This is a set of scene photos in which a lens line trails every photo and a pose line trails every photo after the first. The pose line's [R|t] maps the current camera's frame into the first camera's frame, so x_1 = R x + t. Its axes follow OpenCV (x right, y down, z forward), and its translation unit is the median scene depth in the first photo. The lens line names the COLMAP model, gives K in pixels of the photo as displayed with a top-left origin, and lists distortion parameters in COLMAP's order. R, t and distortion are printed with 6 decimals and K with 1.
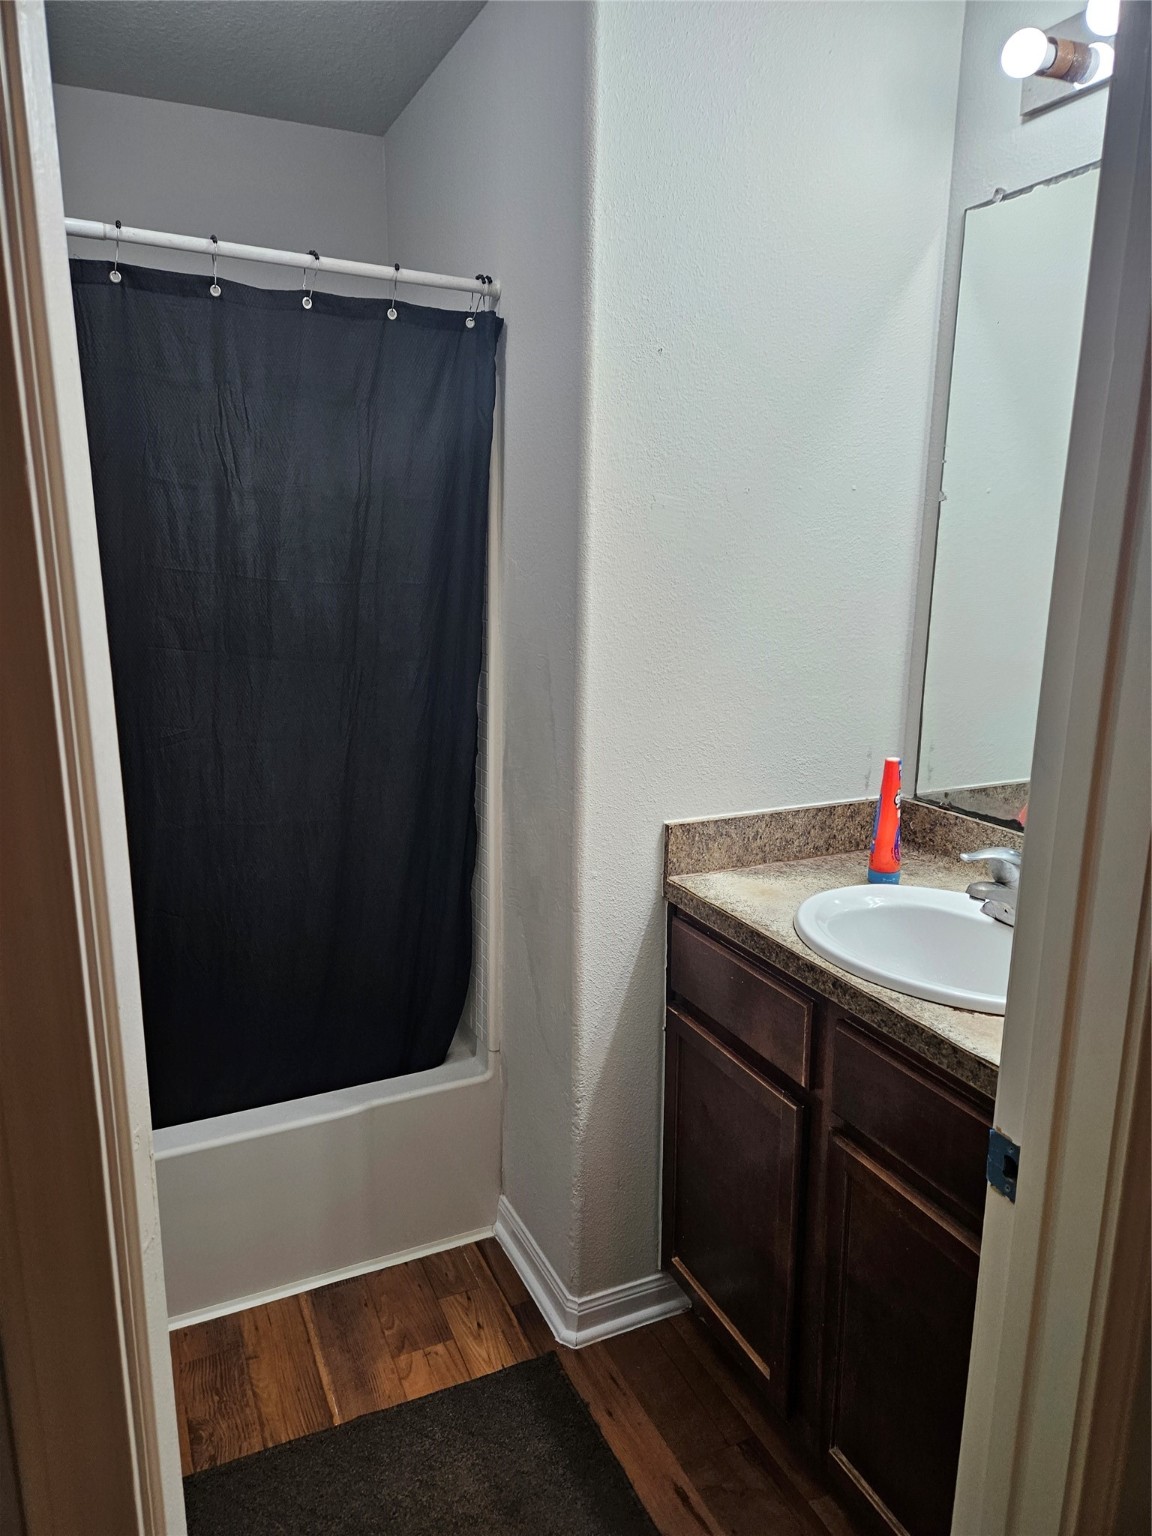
lens RADIAL K [[1024.2, 0, 567.3], [0, 1024.2, 762.5], [0, 0, 1]] dist [0.075902, -0.059602]
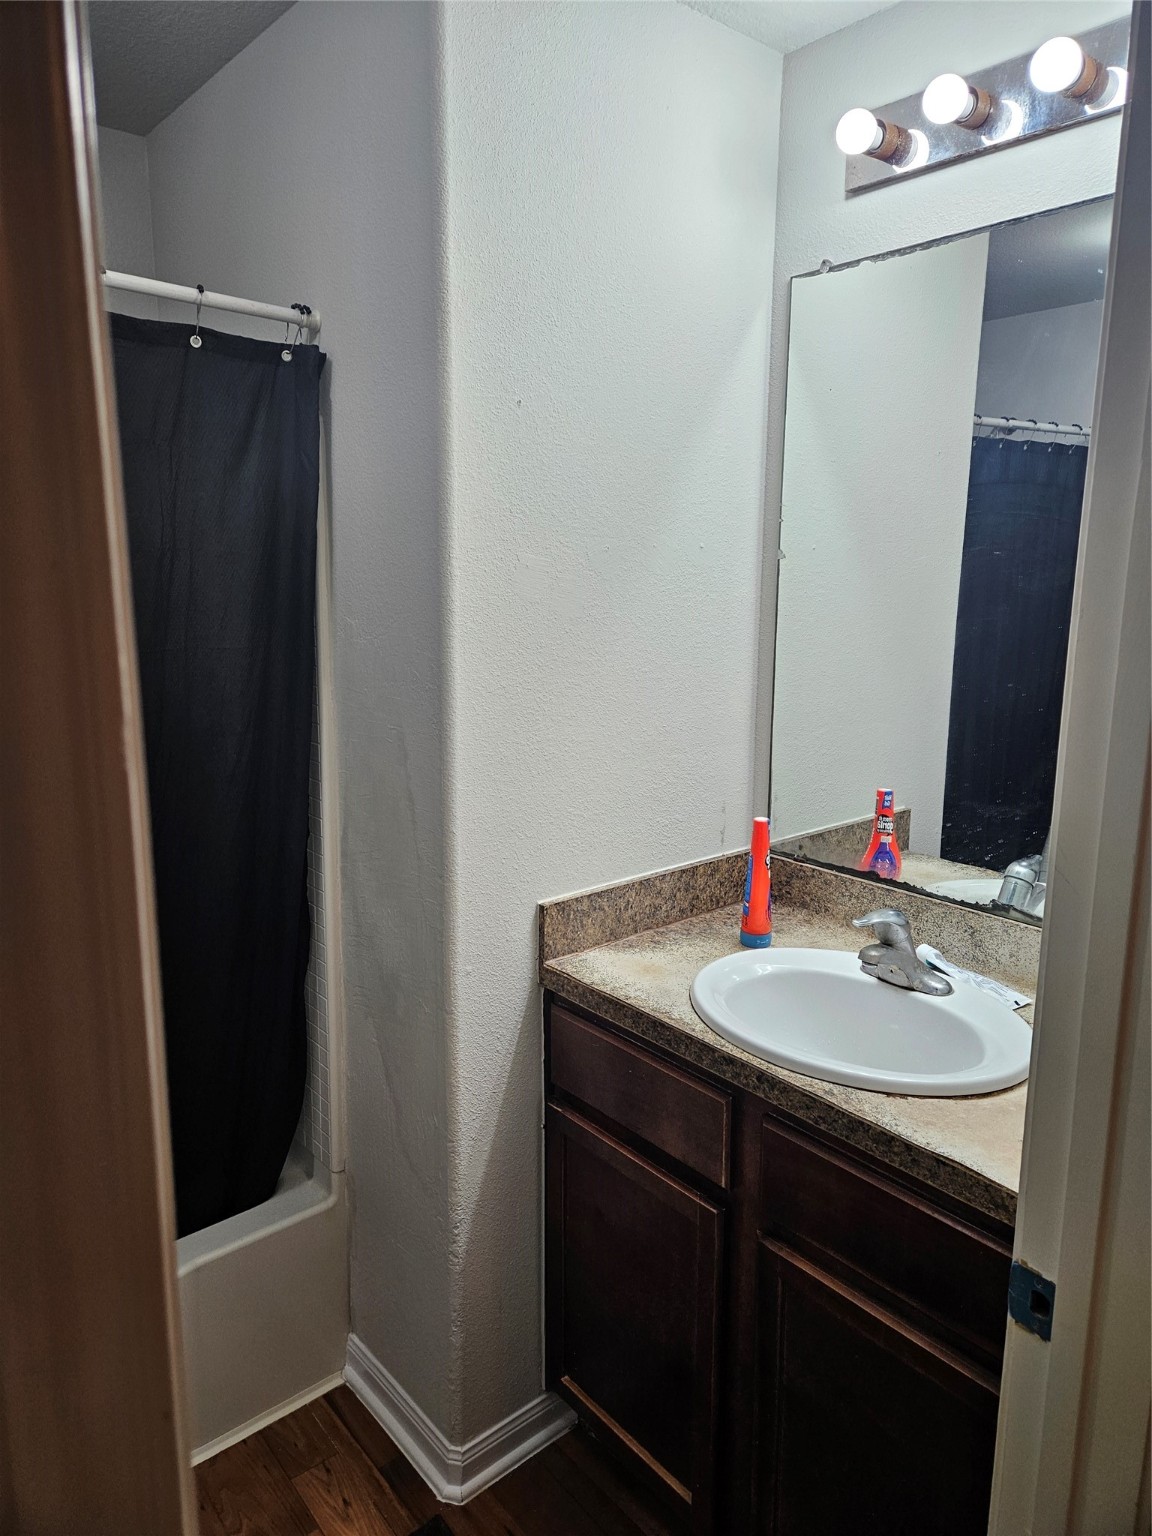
lens RADIAL K [[1024.2, 0, 596.4], [0, 1024.2, 748.3], [0, 0, 1]] dist [0.075902, -0.059602]
pose [[0.962666, -0.046508, 0.266667, -0.094609], [0.055085, 0.998174, -0.024771, -0.054873], [-0.265028, 0.038535, 0.963470, 0.090844]]
